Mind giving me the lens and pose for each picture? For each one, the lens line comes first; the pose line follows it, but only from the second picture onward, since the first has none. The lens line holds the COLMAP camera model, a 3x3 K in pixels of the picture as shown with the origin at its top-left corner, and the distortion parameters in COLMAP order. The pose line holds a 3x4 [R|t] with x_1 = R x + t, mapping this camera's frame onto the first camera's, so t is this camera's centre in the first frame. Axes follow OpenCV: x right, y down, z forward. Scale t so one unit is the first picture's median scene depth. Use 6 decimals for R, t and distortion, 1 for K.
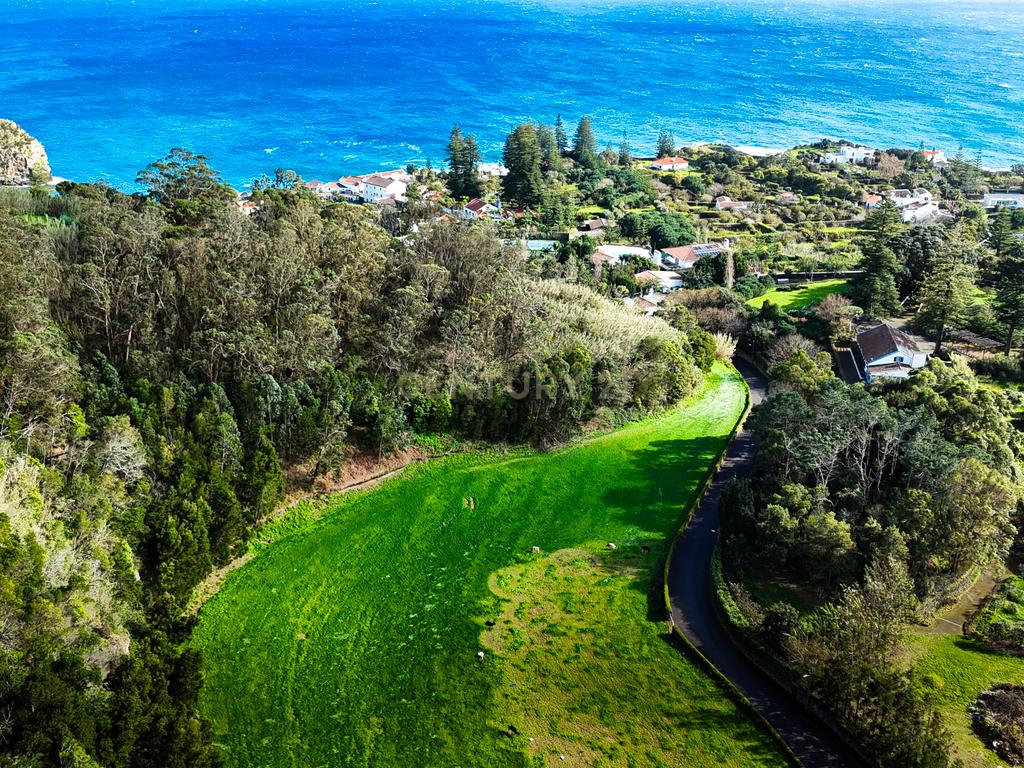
lens RADIAL K [[955.4, 0, 510.9], [0, 955.4, 386.7], [0, 0, 1]] dist [0.021066, 0.000000]
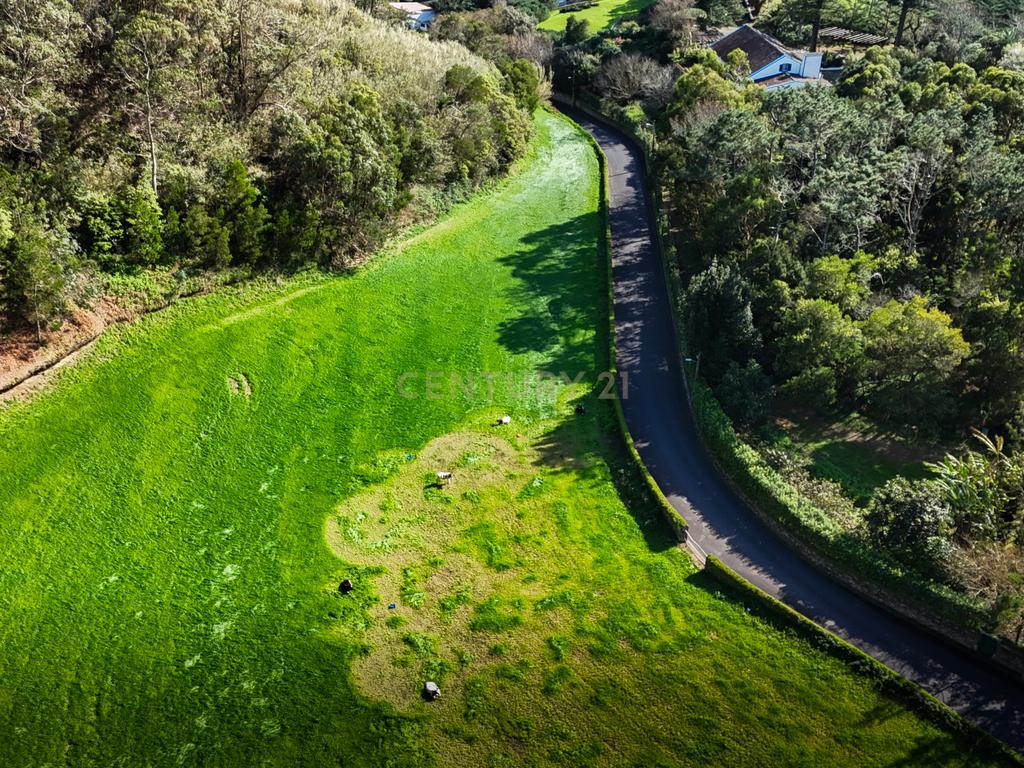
lens RADIAL K [[955.4, 0, 524.3], [0, 955.4, 411.1], [0, 0, 1]] dist [0.021066, 0.000000]
pose [[0.940150, -0.194658, 0.279689, -0.029718], [0.126683, 0.961610, 0.243427, 0.015390], [-0.316337, -0.193426, 0.928718, 0.281231]]
